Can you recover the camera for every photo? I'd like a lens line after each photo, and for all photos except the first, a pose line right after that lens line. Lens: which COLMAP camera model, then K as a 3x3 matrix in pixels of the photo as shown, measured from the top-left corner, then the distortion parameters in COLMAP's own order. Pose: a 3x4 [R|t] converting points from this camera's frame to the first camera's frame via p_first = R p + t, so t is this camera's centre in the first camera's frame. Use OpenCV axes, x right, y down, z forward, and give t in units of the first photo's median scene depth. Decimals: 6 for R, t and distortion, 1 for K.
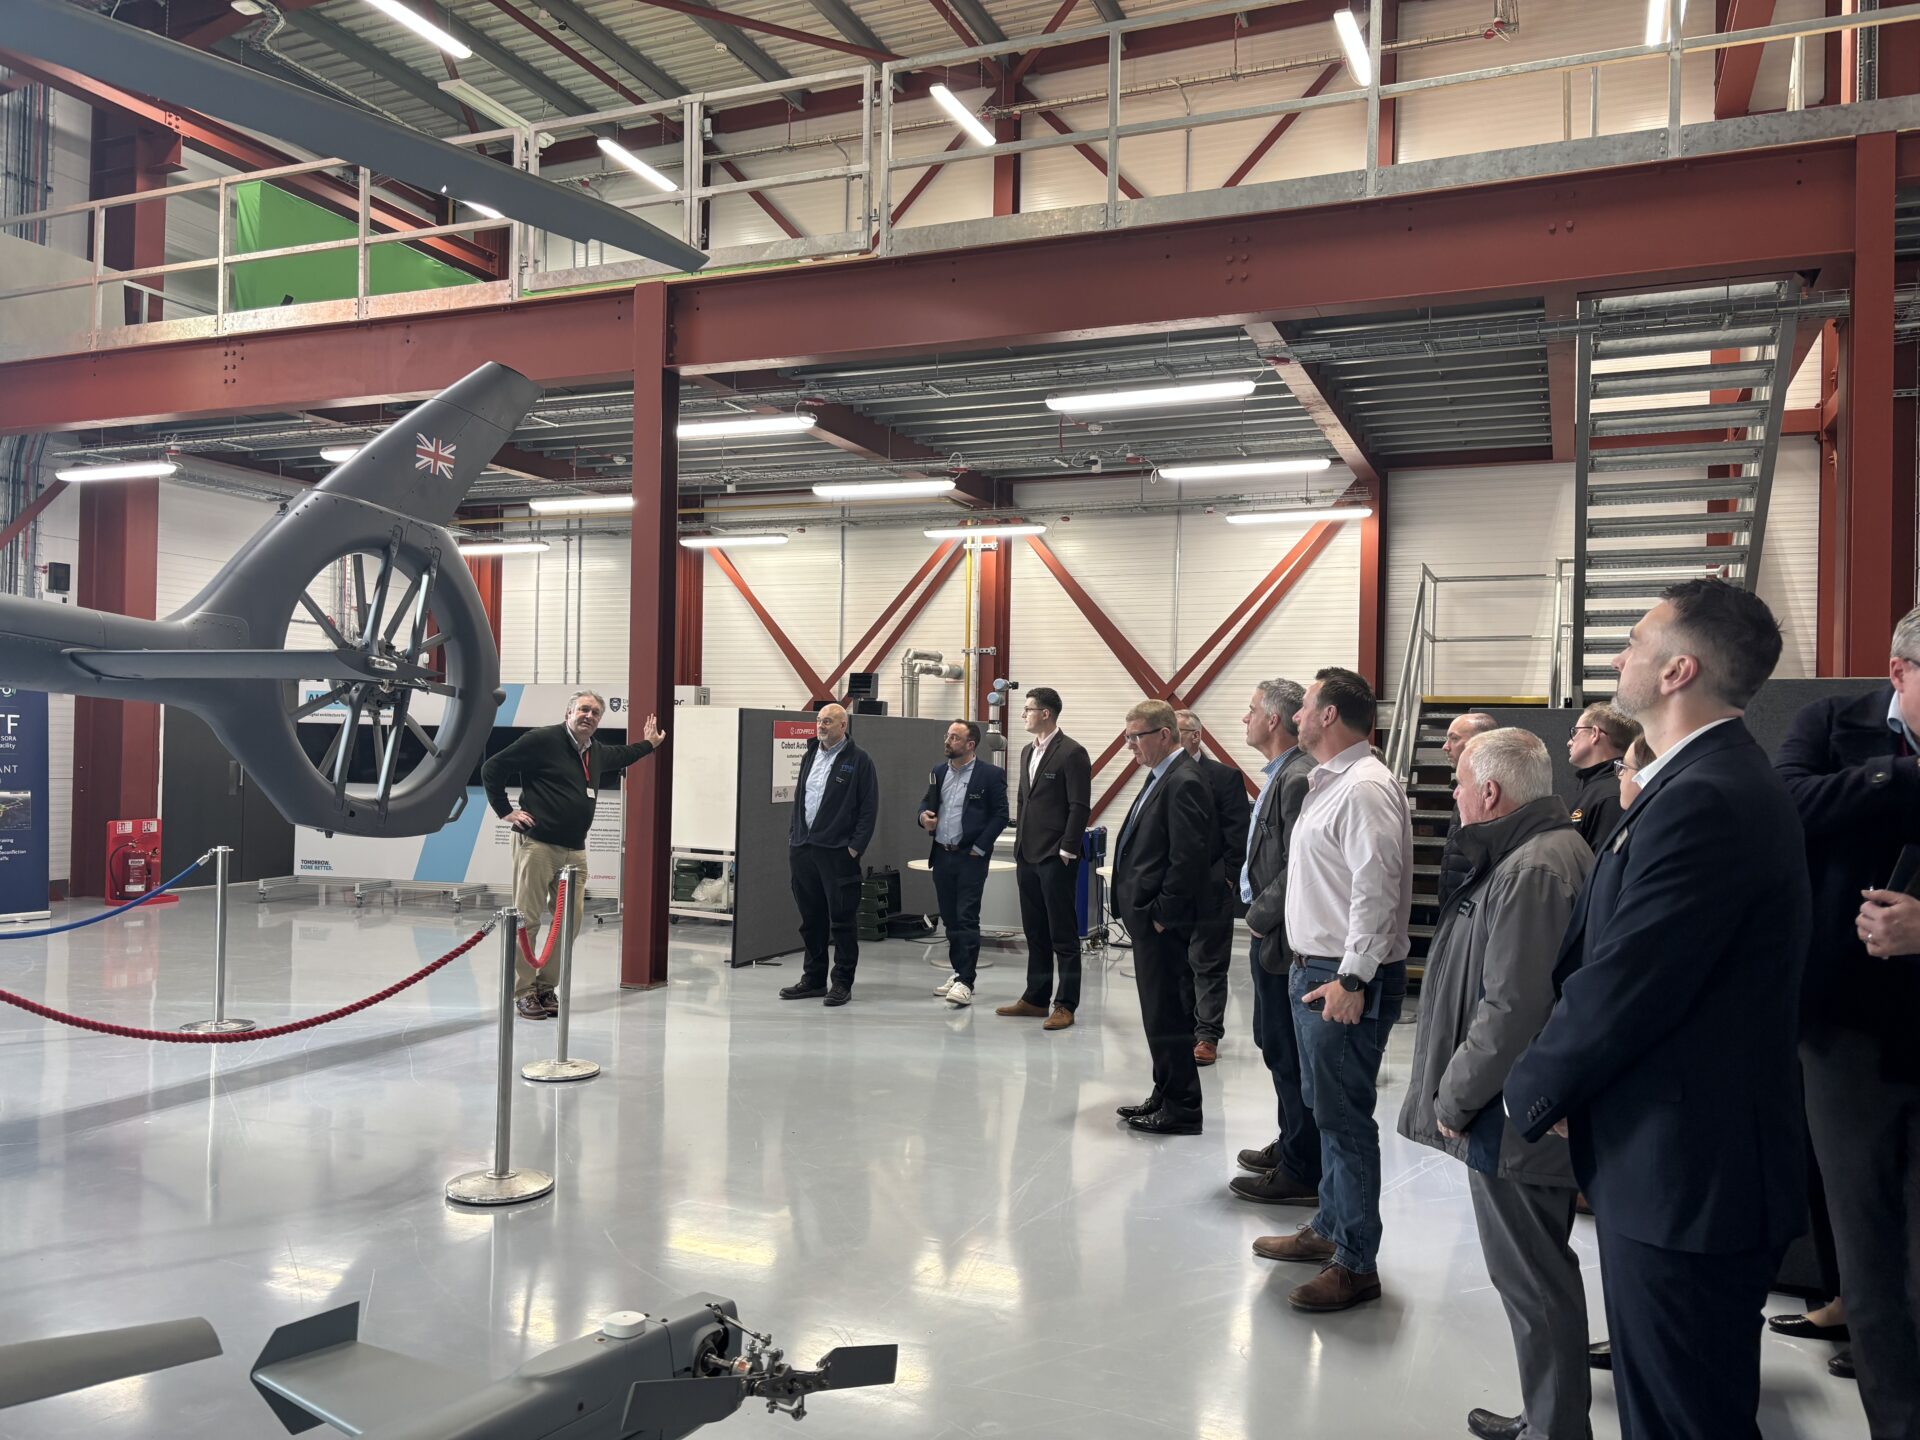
lens RADIAL K [[1491.4, 0, 954.9], [0, 1491.4, 723.6], [0, 0, 1]] dist [0.052665, -0.048066]
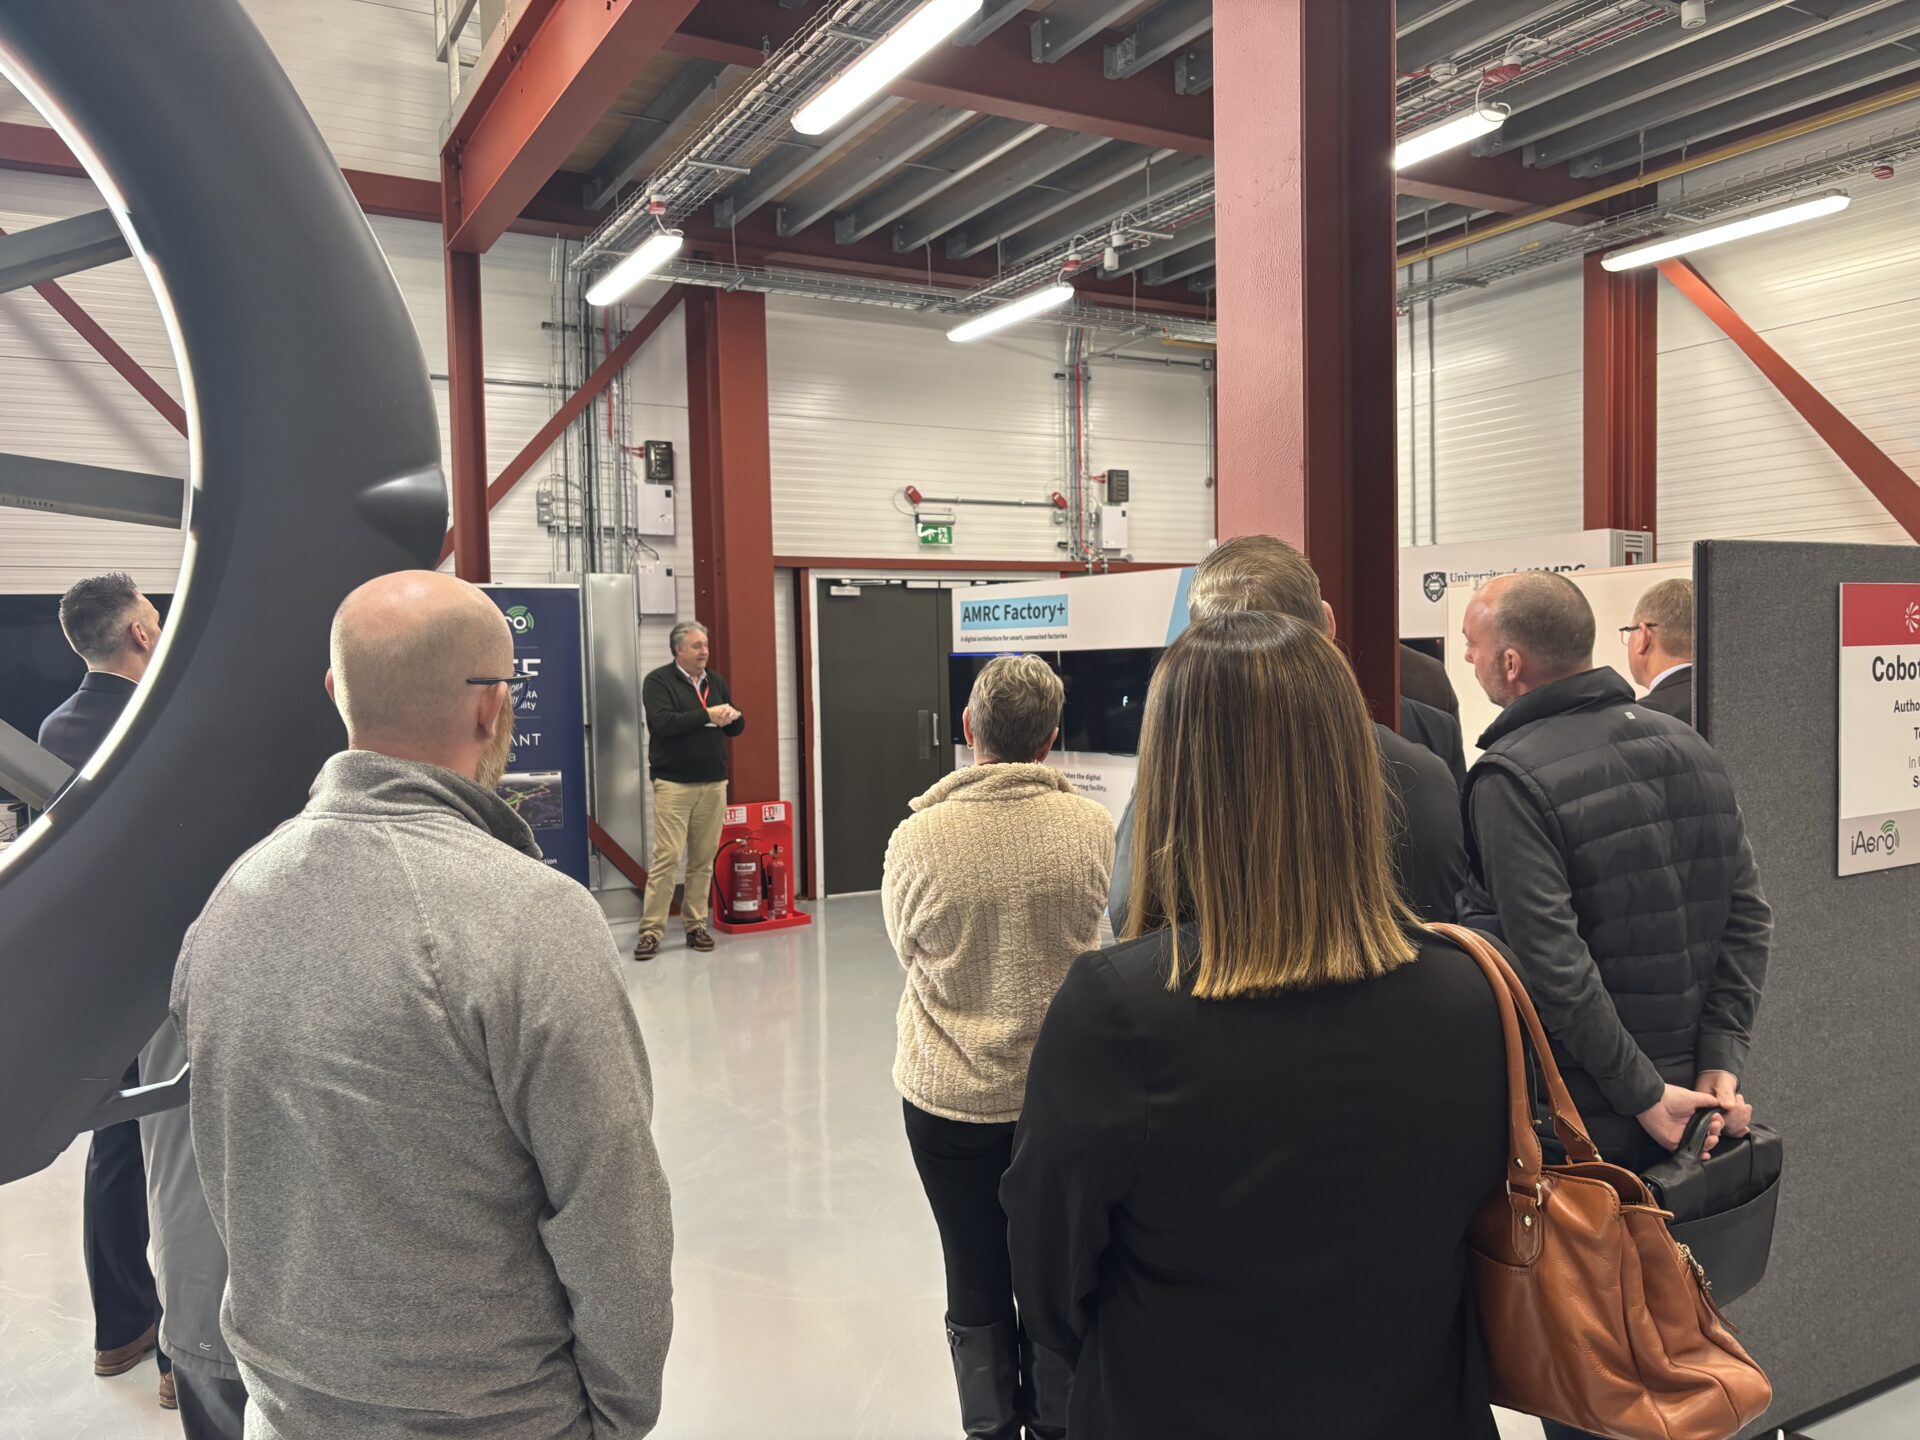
lens RADIAL K [[1491.4, 0, 946.9], [0, 1491.4, 727.4], [0, 0, 1]] dist [0.052665, -0.048066]
pose [[0.801817, -0.011988, -0.597450, -0.066048], [0.047027, 0.997964, 0.043089, 0.003932], [0.595717, -0.062646, 0.800748, 0.513494]]
